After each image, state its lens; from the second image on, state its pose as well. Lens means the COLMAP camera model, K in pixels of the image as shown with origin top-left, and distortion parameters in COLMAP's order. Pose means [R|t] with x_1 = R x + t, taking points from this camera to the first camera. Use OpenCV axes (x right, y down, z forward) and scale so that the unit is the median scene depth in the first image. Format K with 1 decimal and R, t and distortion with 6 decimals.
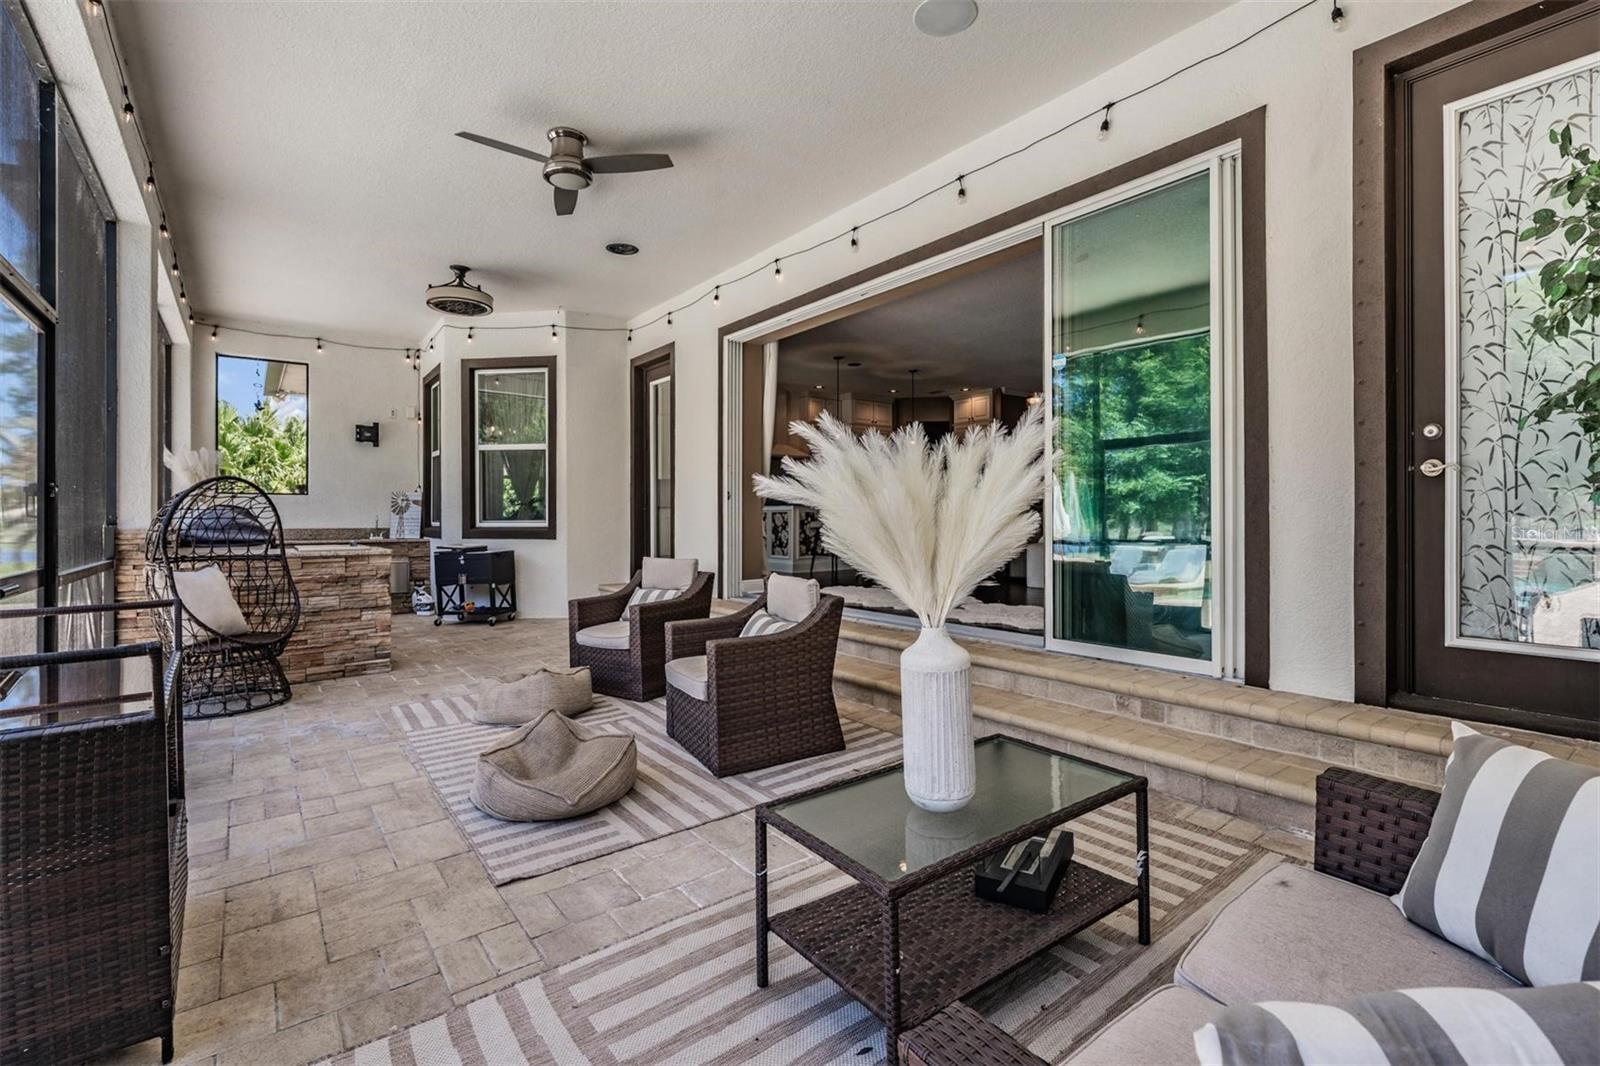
lens RADIAL K [[709.0, 0, 791.6], [0, 709.0, 521.0], [0, 0, 1]] dist [-0.001415, -0.000292]
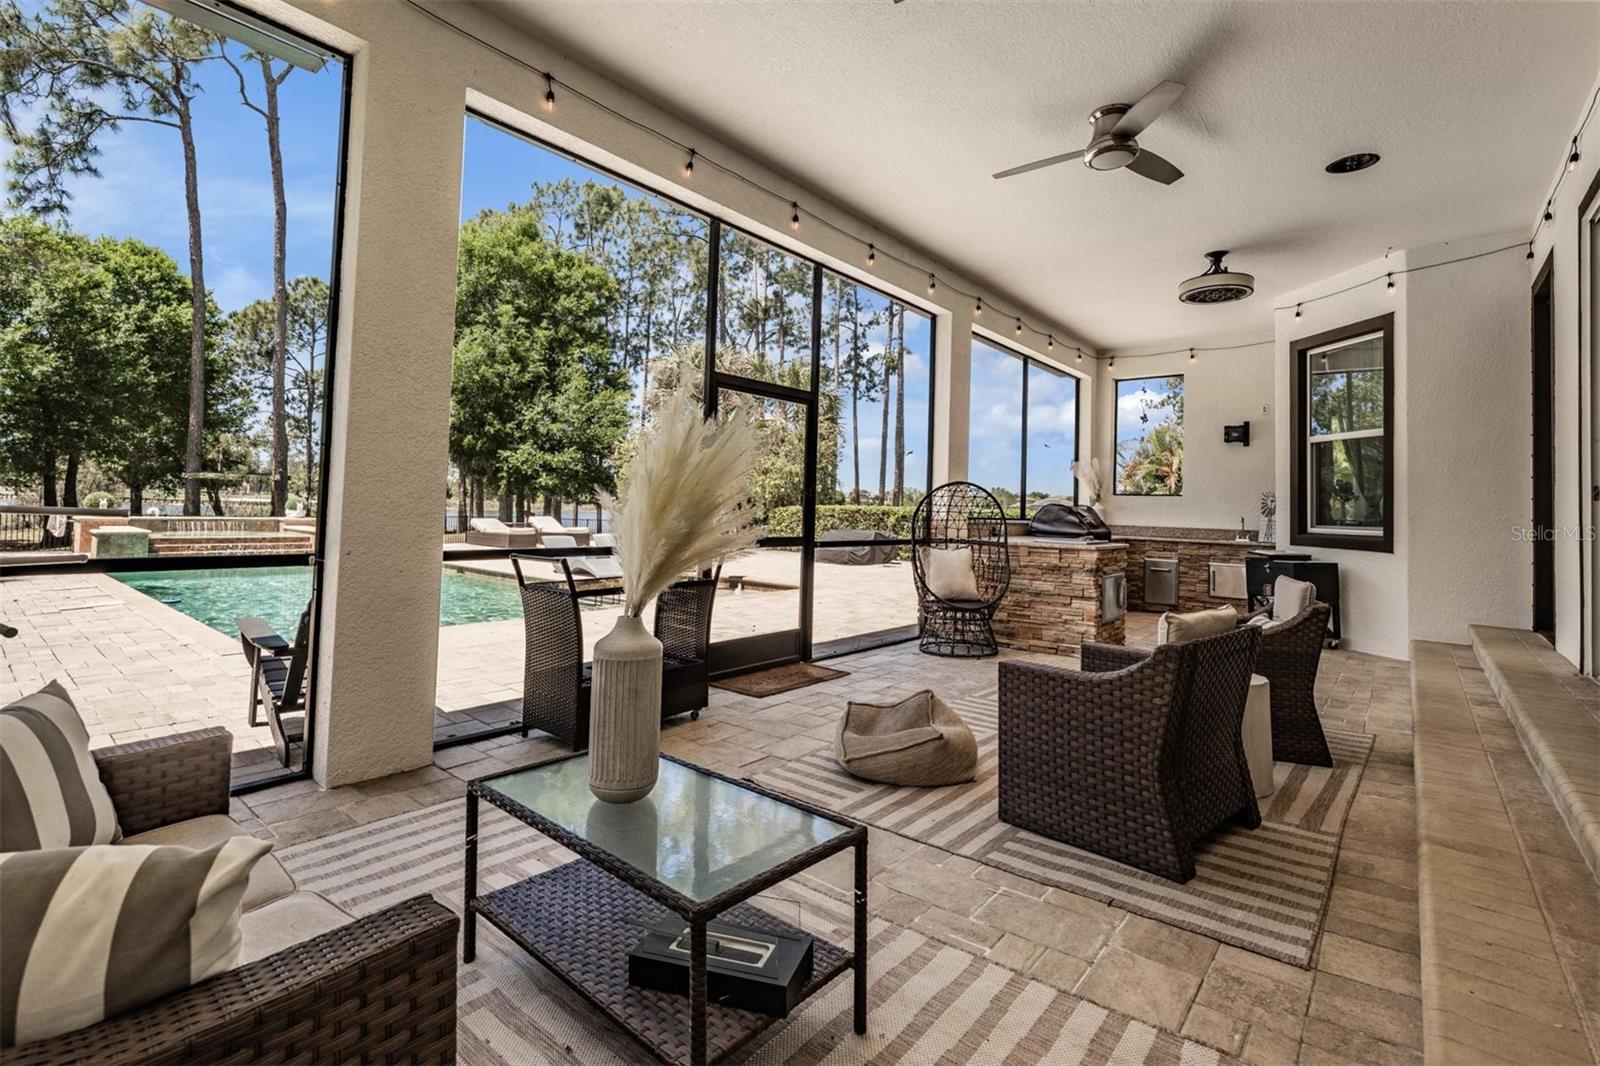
lens RADIAL K [[709.0, 0, 787.3], [0, 709.0, 482.0], [0, 0, 1]] dist [-0.001415, -0.000292]
pose [[0.237174, -0.024311, -0.971163, 0.379449], [-0.033095, 0.998904, -0.033088, -0.005414], [0.970903, 0.039988, 0.236109, 0.295800]]
